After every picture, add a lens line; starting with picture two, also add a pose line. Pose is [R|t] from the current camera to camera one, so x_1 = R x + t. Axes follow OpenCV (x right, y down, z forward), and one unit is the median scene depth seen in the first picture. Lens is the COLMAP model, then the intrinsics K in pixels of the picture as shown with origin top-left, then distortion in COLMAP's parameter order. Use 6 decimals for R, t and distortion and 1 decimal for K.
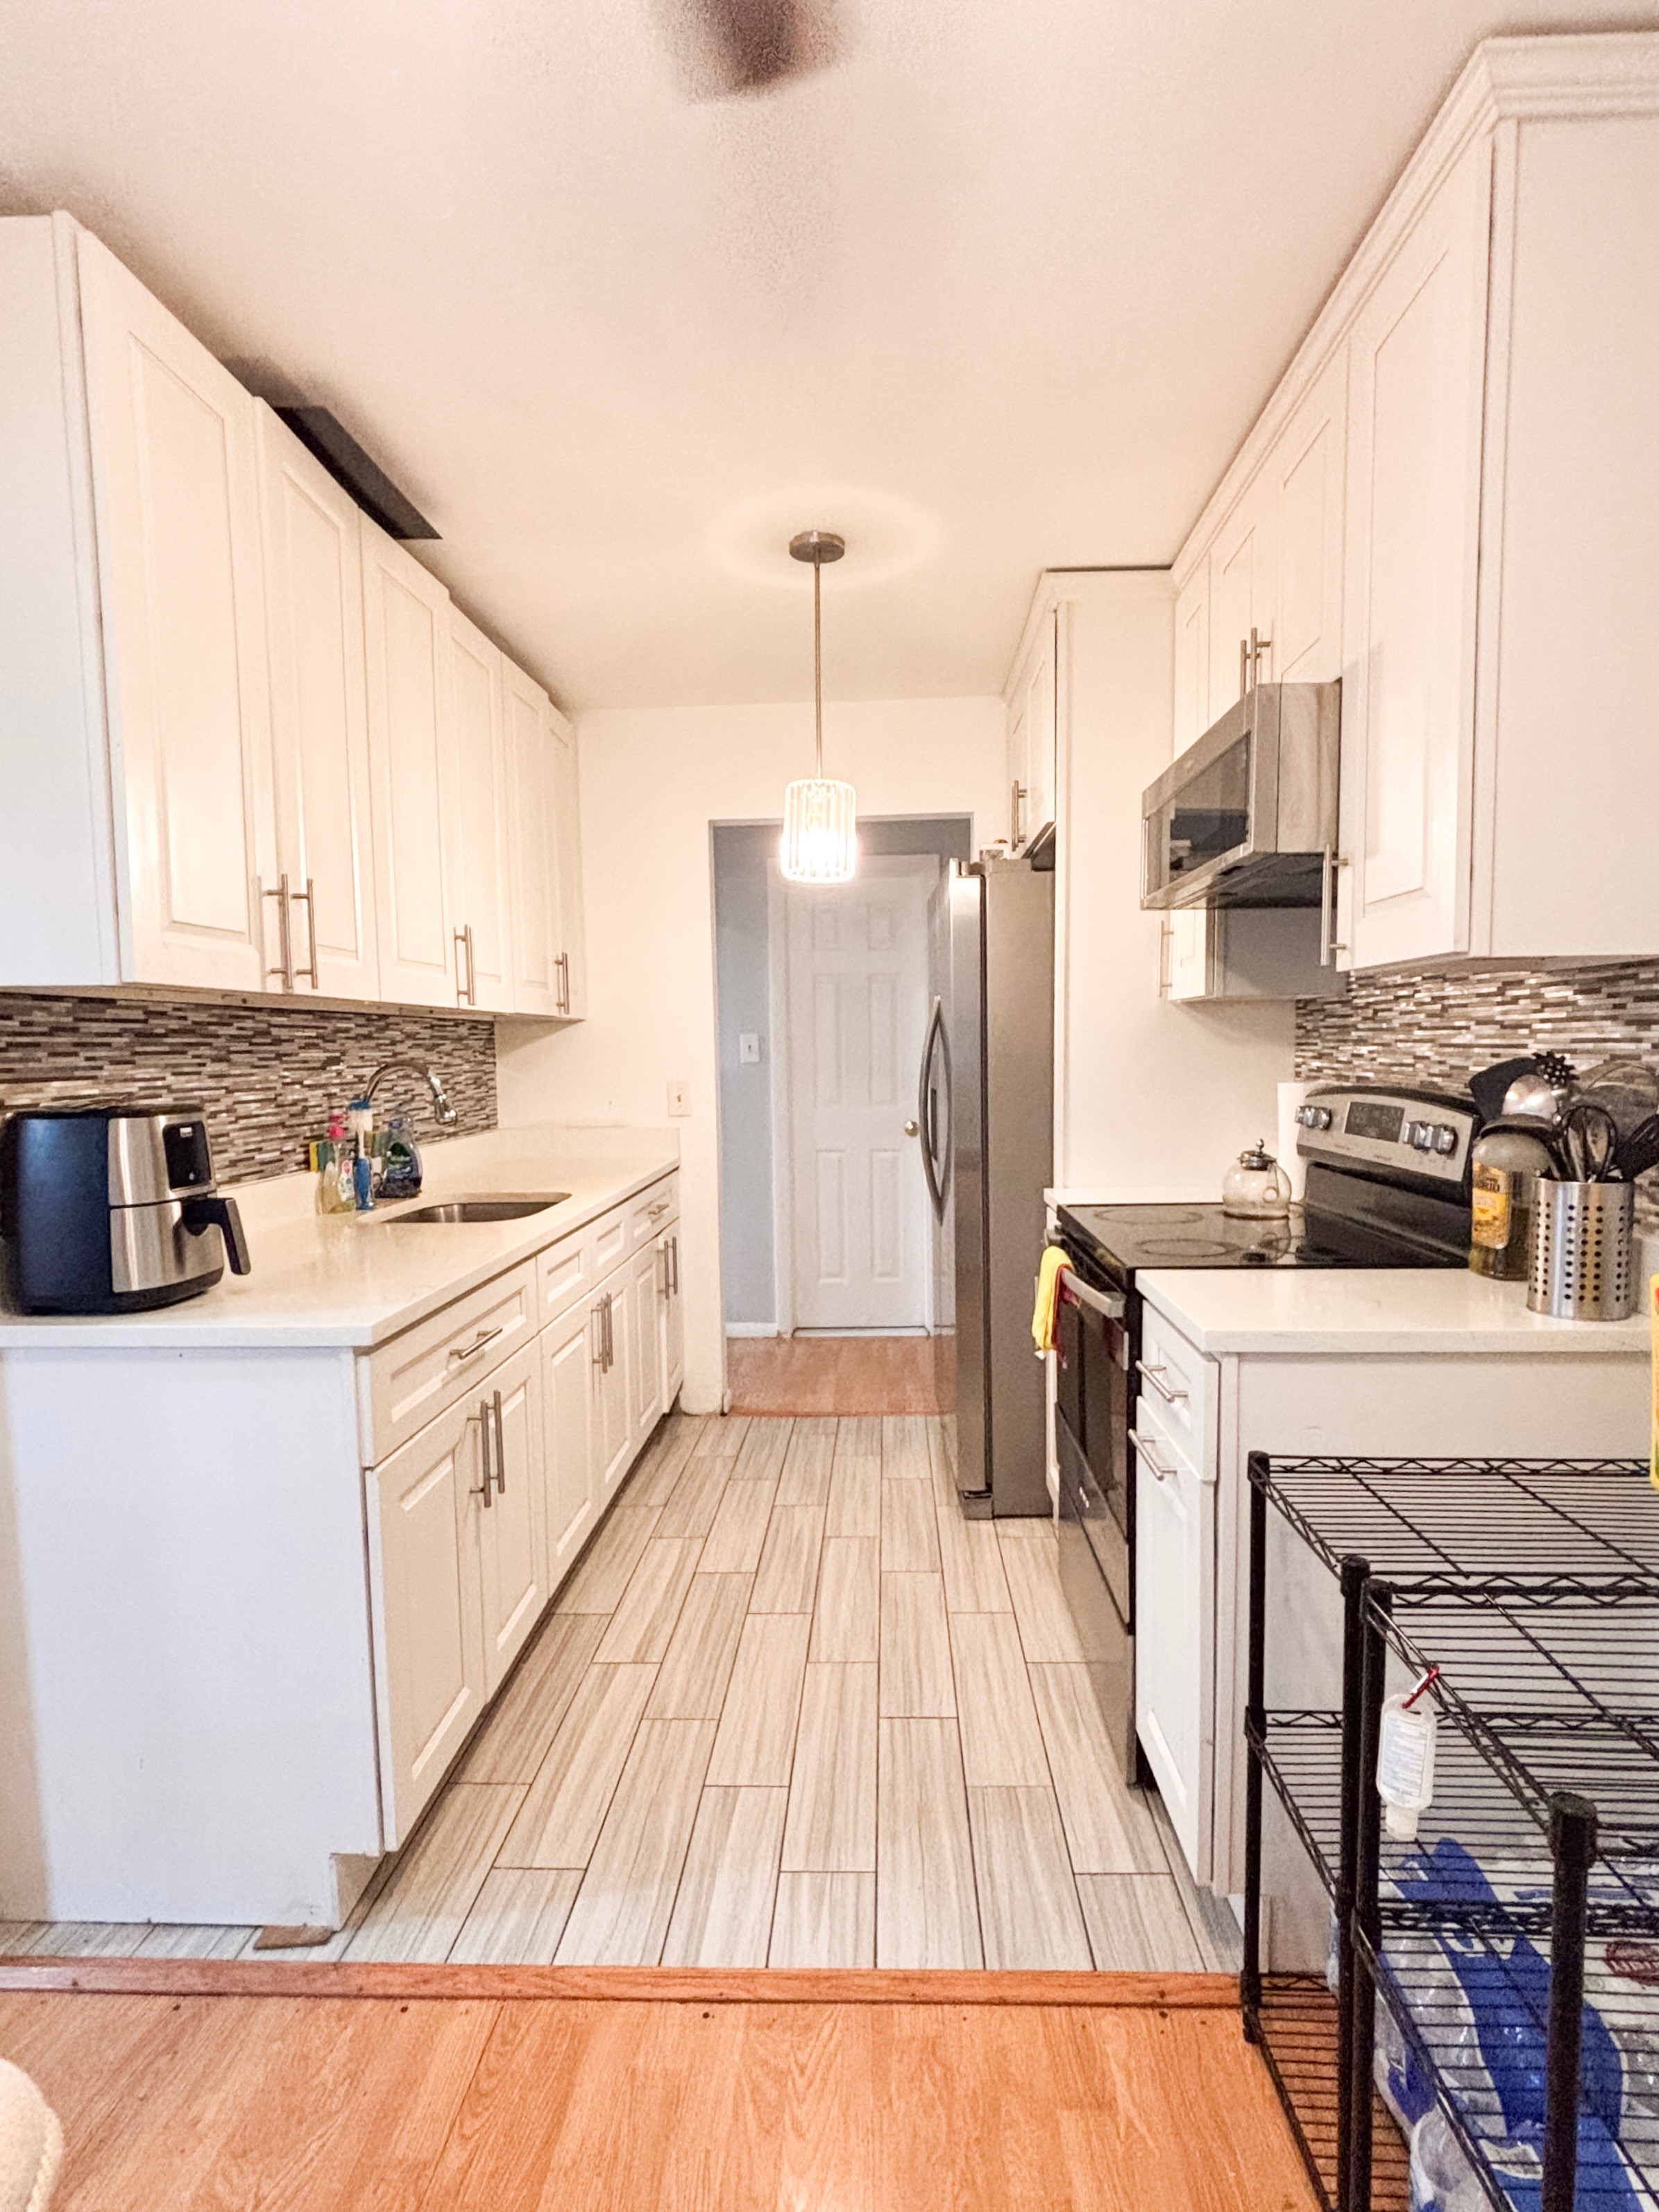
lens RADIAL K [[1121.2, 0, 825.4], [0, 1121.2, 1145.8], [0, 0, 1]] dist [-0.000687, -0.000129]
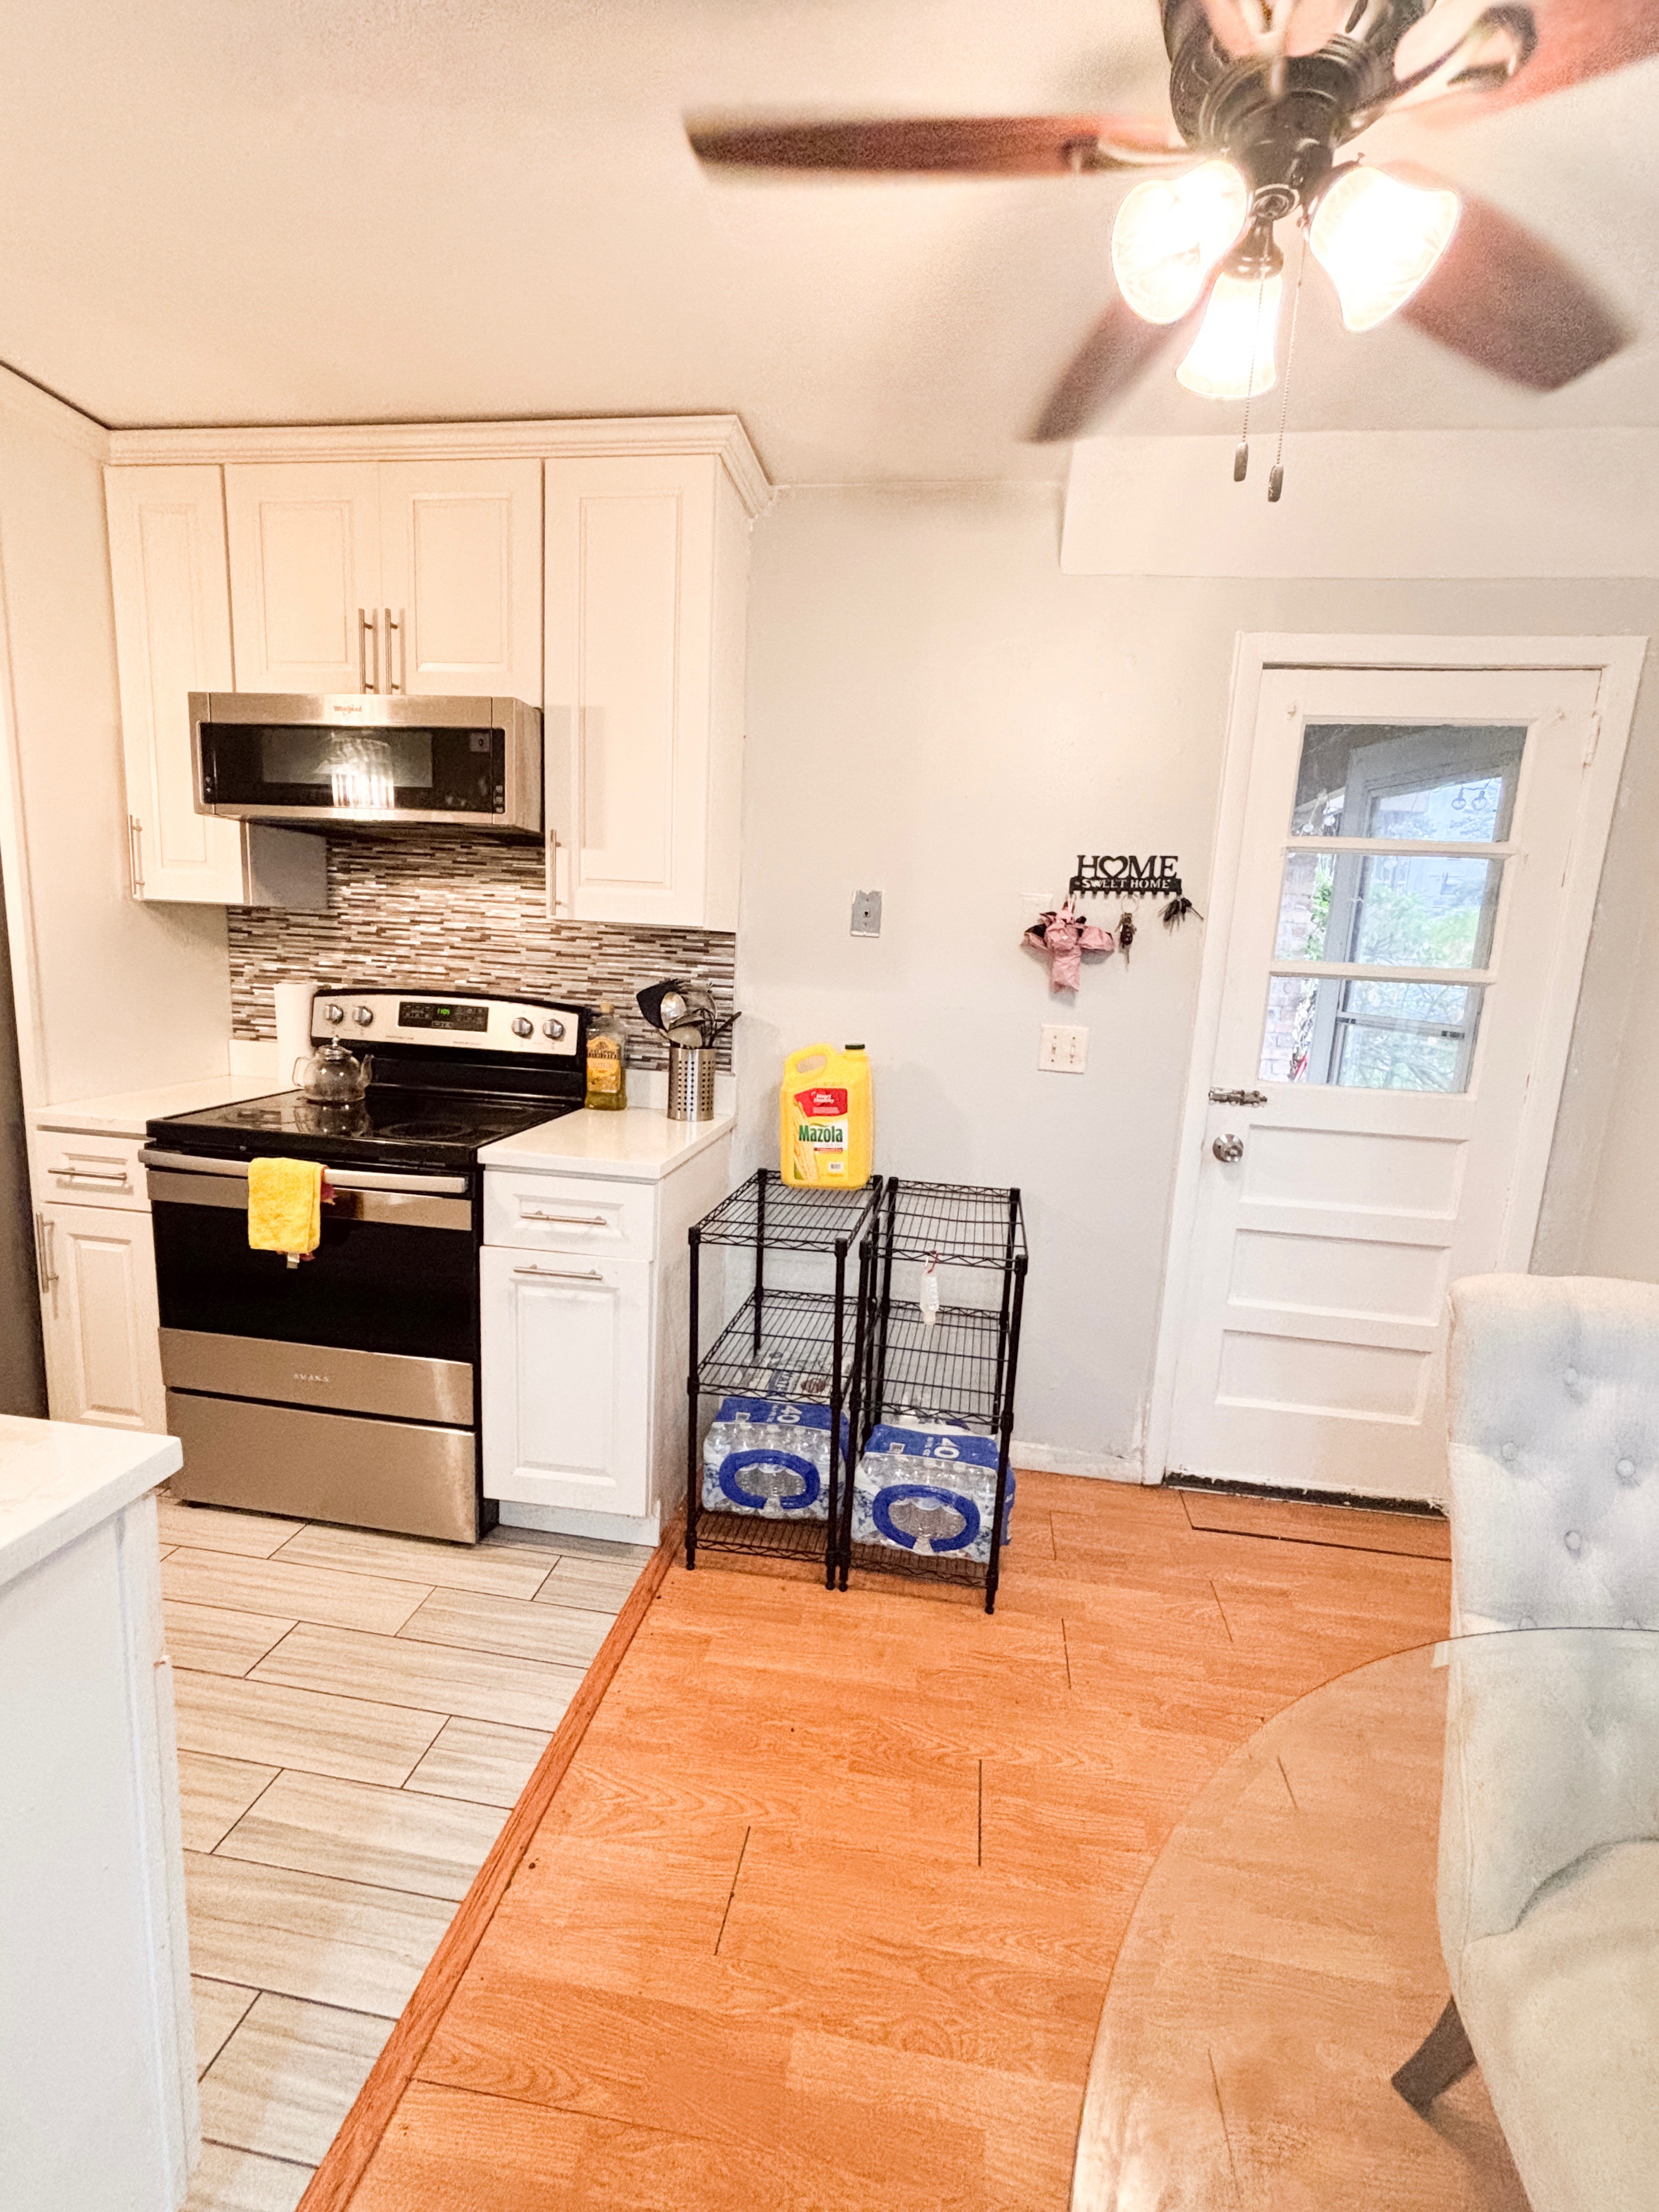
lens RADIAL K [[996.7, 0, 829.5], [0, 996.7, 1106.0], [0, 0, 1]] dist [-0.000258, -0.000108]
pose [[0.105825, -0.142067, 0.984184, -0.526564], [0.033370, 0.989692, 0.139274, -0.053968], [-0.993825, 0.018104, 0.109475, 0.325798]]
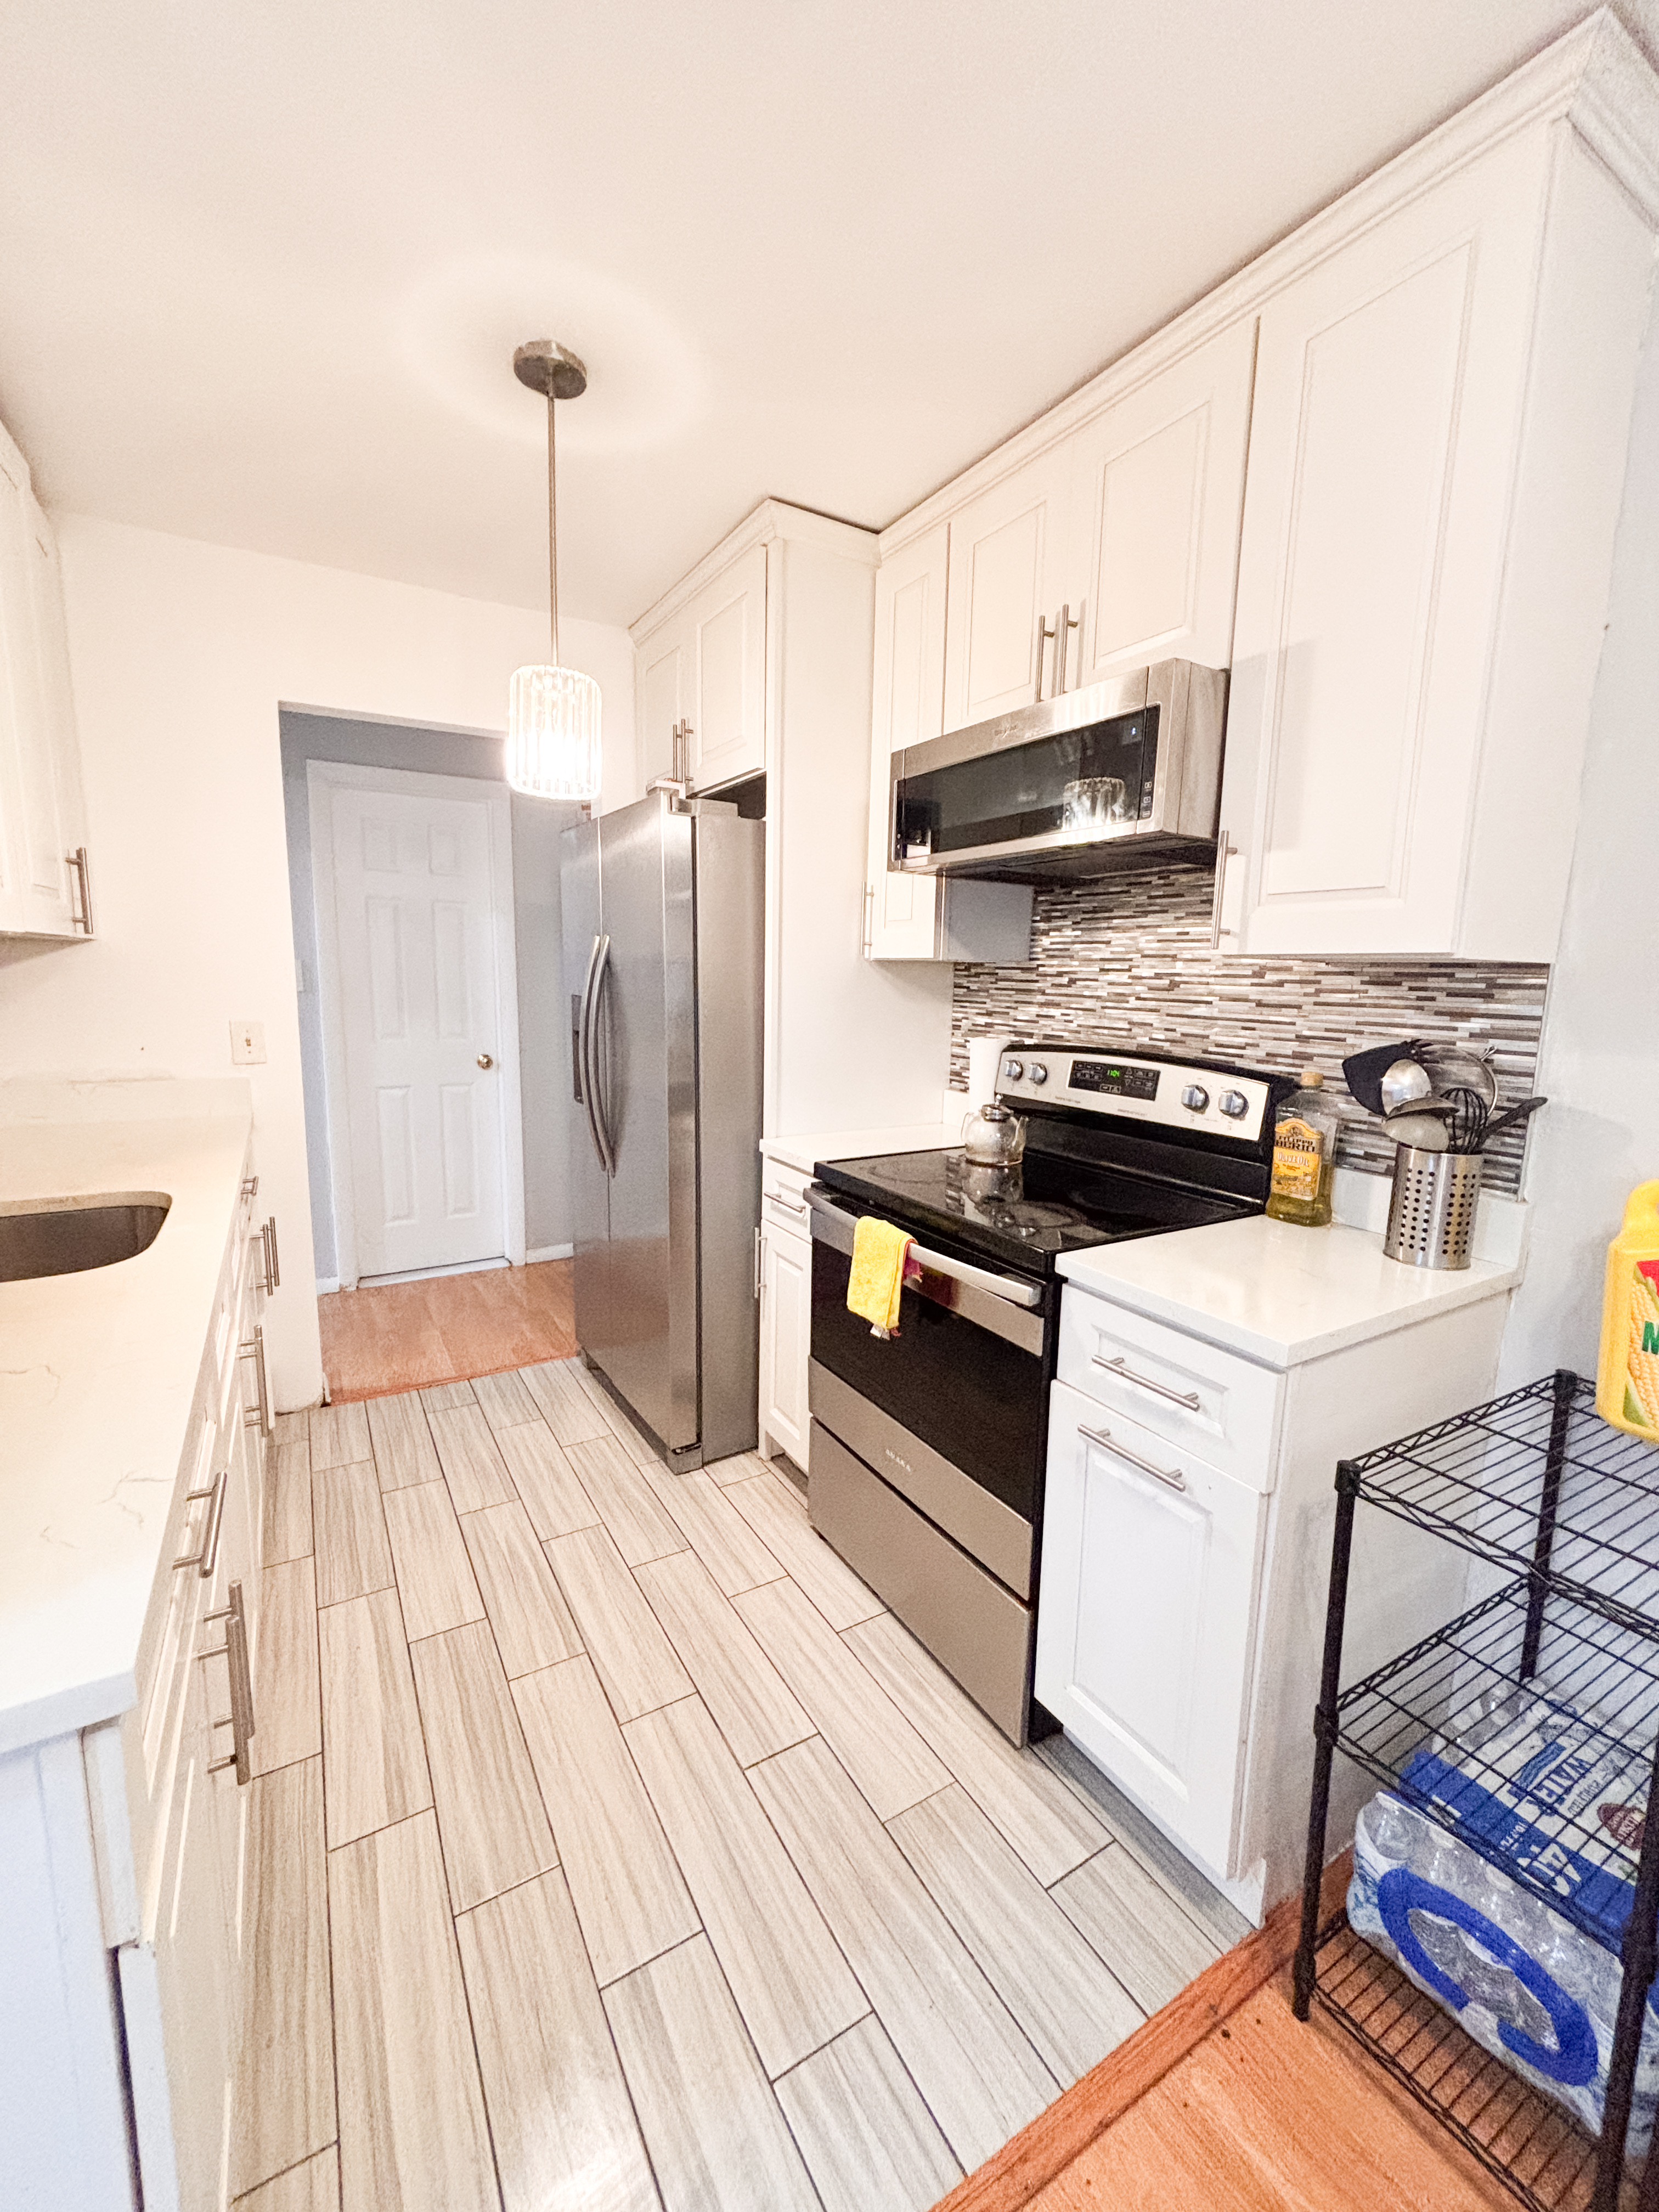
lens RADIAL K [[893.6, 0, 829.5], [0, 893.6, 1106.0], [0, 0, 1]] dist [-0.000077, -0.000208]
pose [[0.832169, -0.049696, 0.552290, -0.205922], [0.015627, 0.997682, 0.066227, -0.048009], [-0.554302, -0.046482, 0.831017, 0.319317]]
